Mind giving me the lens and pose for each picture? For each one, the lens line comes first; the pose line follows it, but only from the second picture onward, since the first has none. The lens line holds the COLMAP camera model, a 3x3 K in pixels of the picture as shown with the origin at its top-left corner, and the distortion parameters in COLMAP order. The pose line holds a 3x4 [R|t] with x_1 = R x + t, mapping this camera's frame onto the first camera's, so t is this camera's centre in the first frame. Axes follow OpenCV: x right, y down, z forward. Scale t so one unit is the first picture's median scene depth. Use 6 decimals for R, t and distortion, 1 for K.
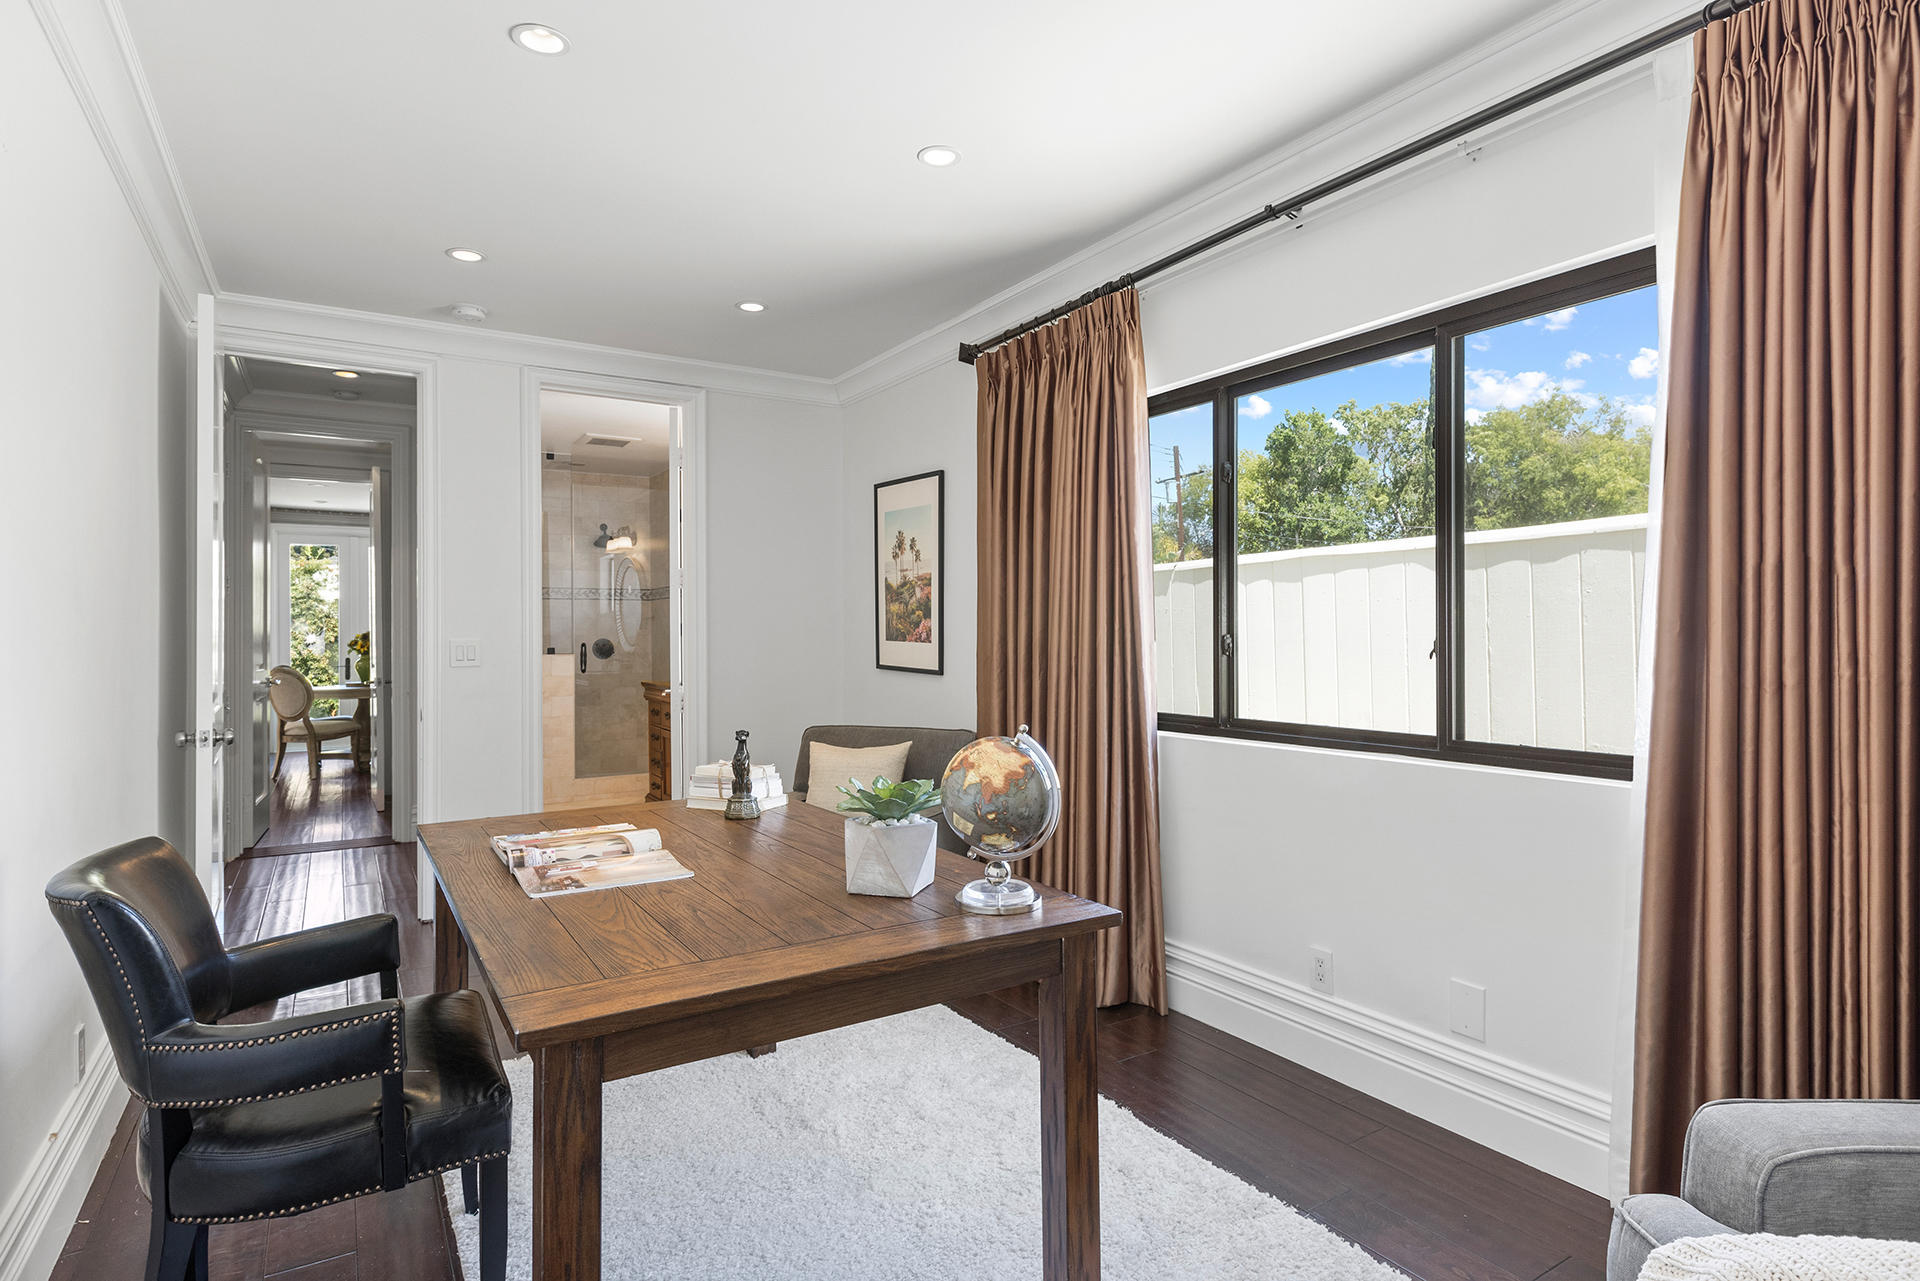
lens RADIAL K [[1008.4, 0, 961.5], [0, 1008.4, 635.0], [0, 0, 1]] dist [-0.000288, -0.001122]
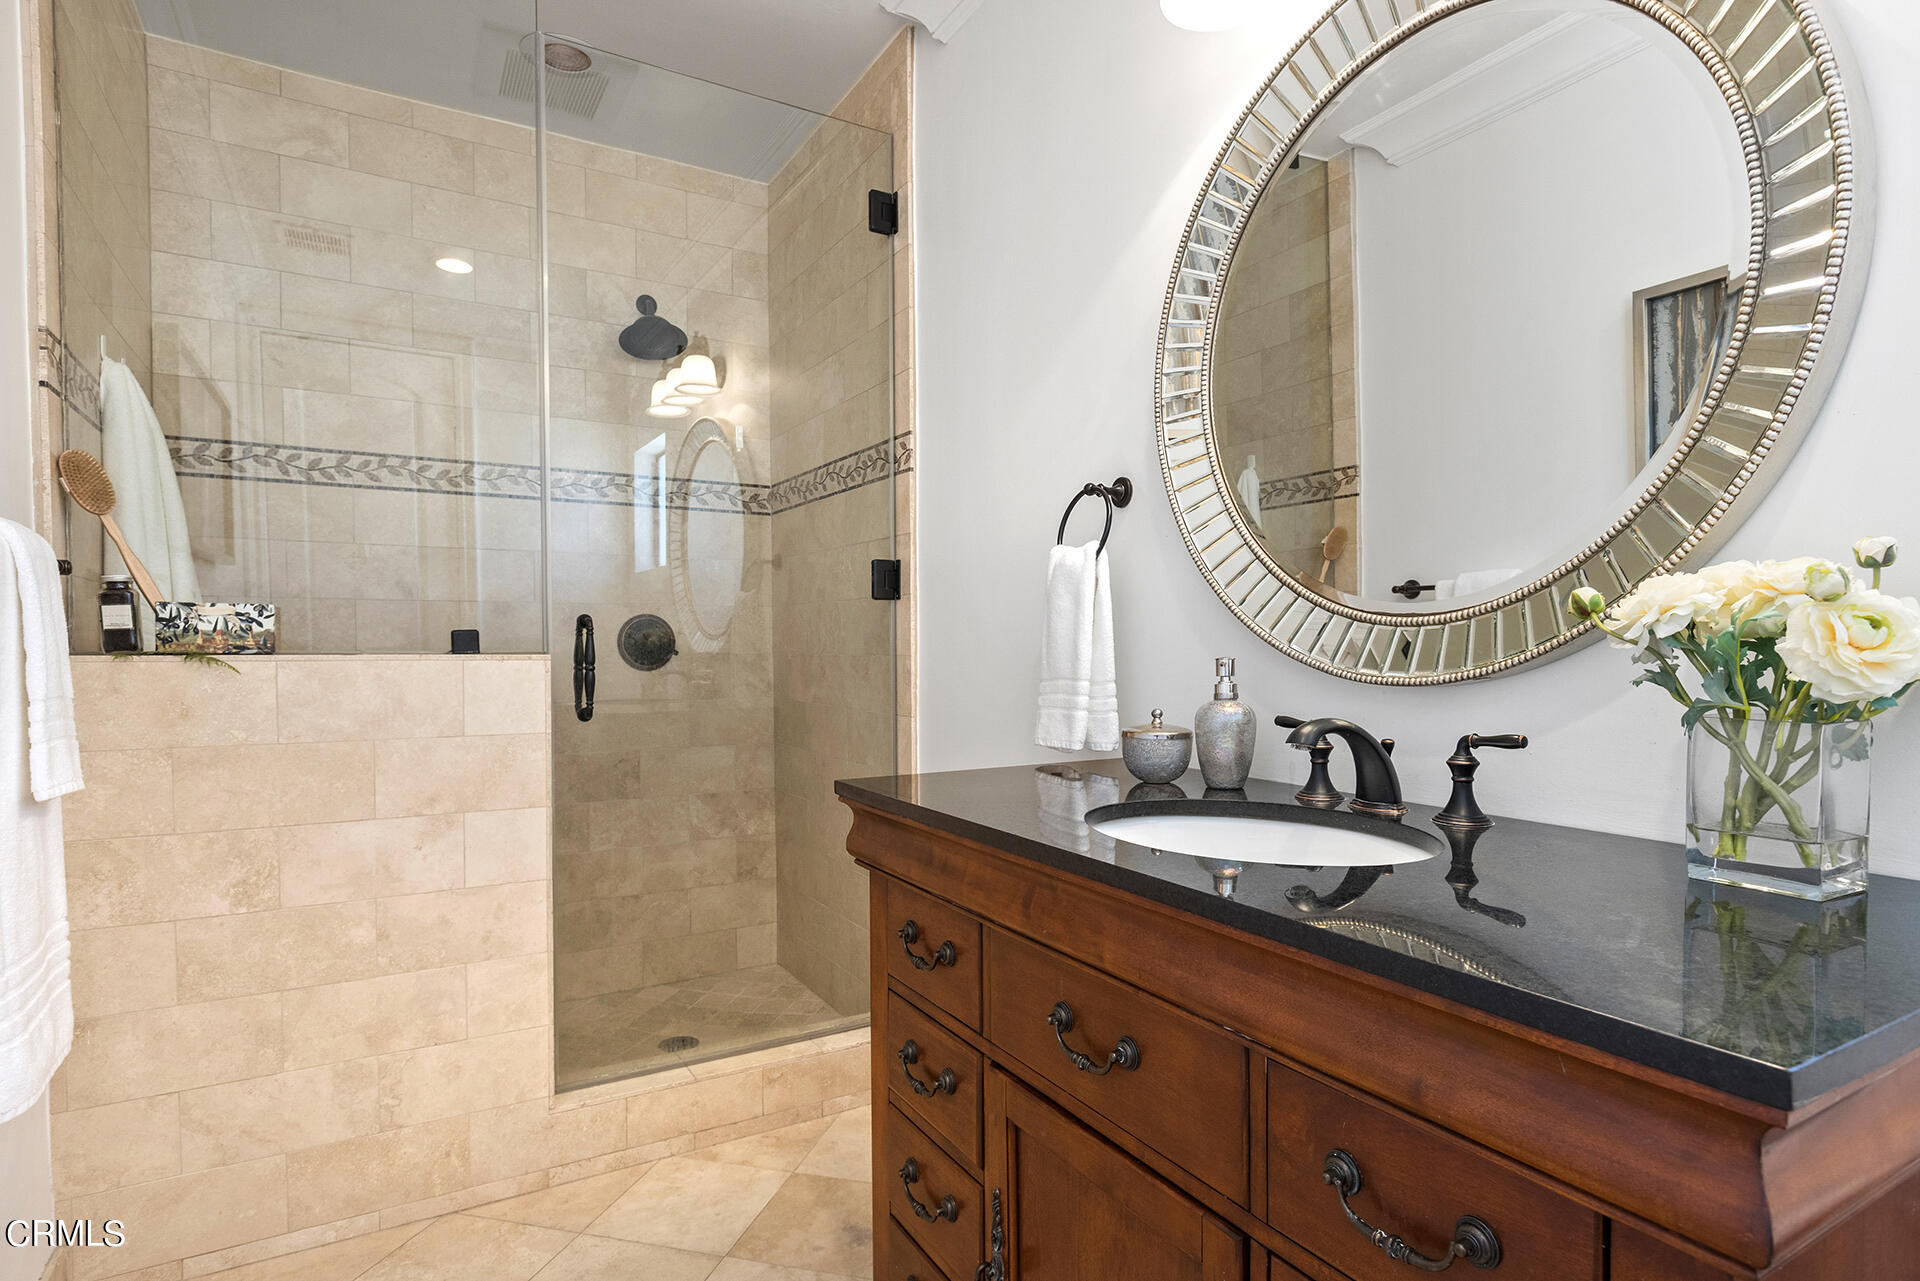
lens RADIAL K [[1008.4, 0, 960.6], [0, 1008.4, 650.2], [0, 0, 1]] dist [-0.000288, -0.001122]
pose [[0.999576, -0.005603, -0.028564, -0.231392], [0.005682, 0.999980, 0.002686, 0.015668], [0.028548, -0.002847, 0.999588, 0.639007]]
